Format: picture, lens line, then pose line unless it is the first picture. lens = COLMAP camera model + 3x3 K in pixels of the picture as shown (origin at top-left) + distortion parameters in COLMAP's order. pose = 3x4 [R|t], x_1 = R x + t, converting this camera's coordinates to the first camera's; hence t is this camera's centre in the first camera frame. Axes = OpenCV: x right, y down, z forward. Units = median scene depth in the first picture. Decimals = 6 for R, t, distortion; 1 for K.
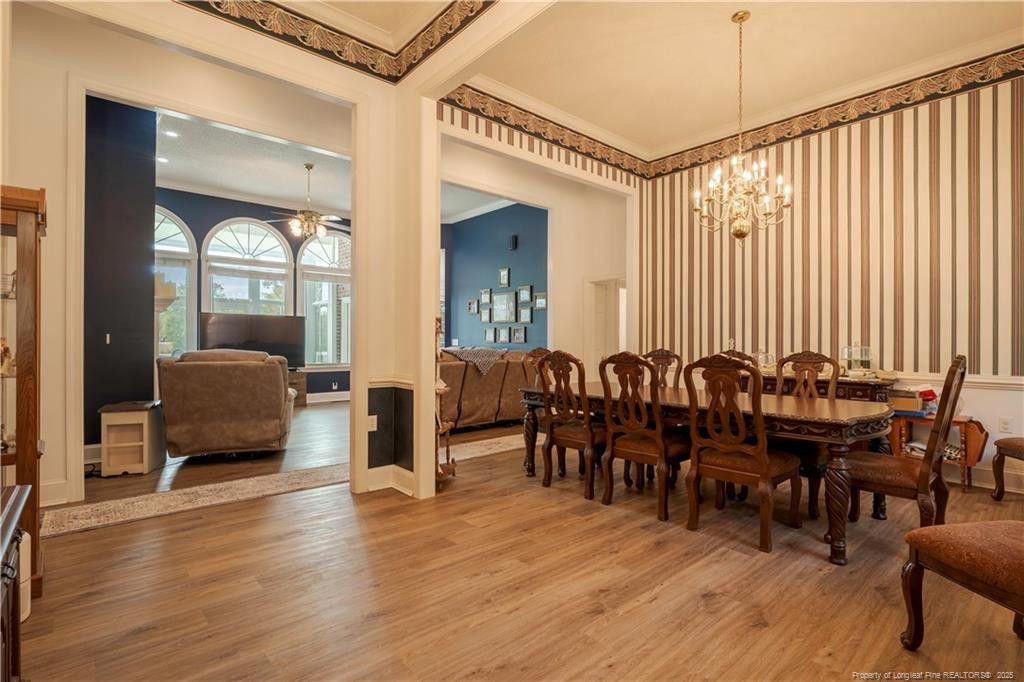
lens RADIAL K [[461.5, 0, 515.3], [0, 461.5, 340.3], [0, 0, 1]] dist [0.001349, 0.000422]
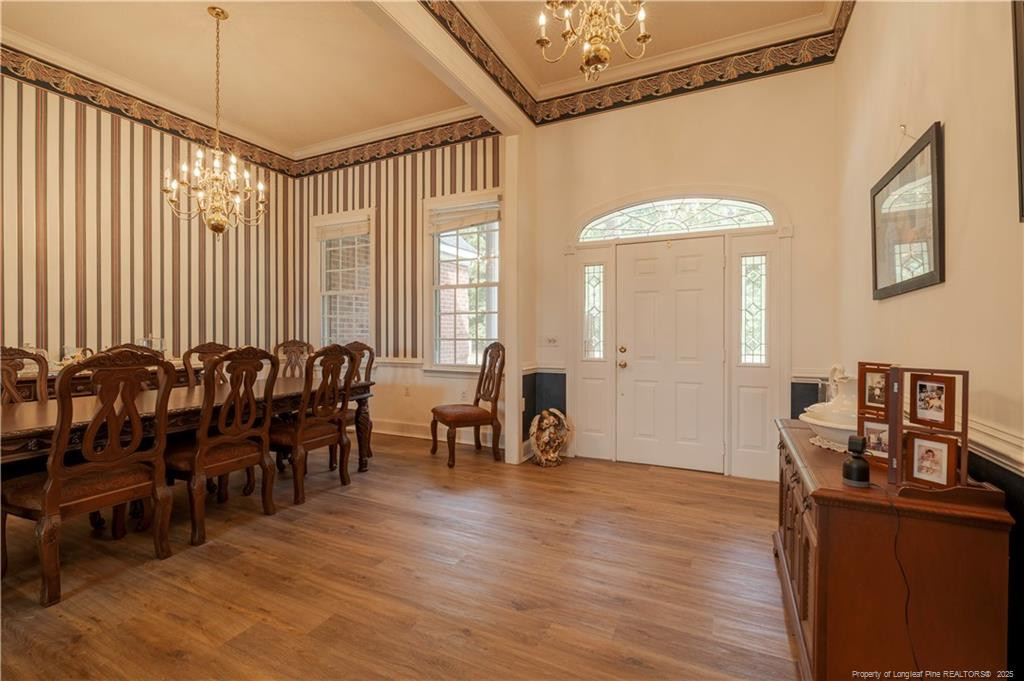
lens RADIAL K [[461.5, 0, 507.9], [0, 461.5, 338.4], [0, 0, 1]] dist [0.001349, 0.000422]
pose [[-0.364383, -0.006678, 0.931225, -0.763957], [-0.003545, 0.999977, 0.005784, 0.004315], [-0.931242, -0.001194, -0.364399, 0.863300]]
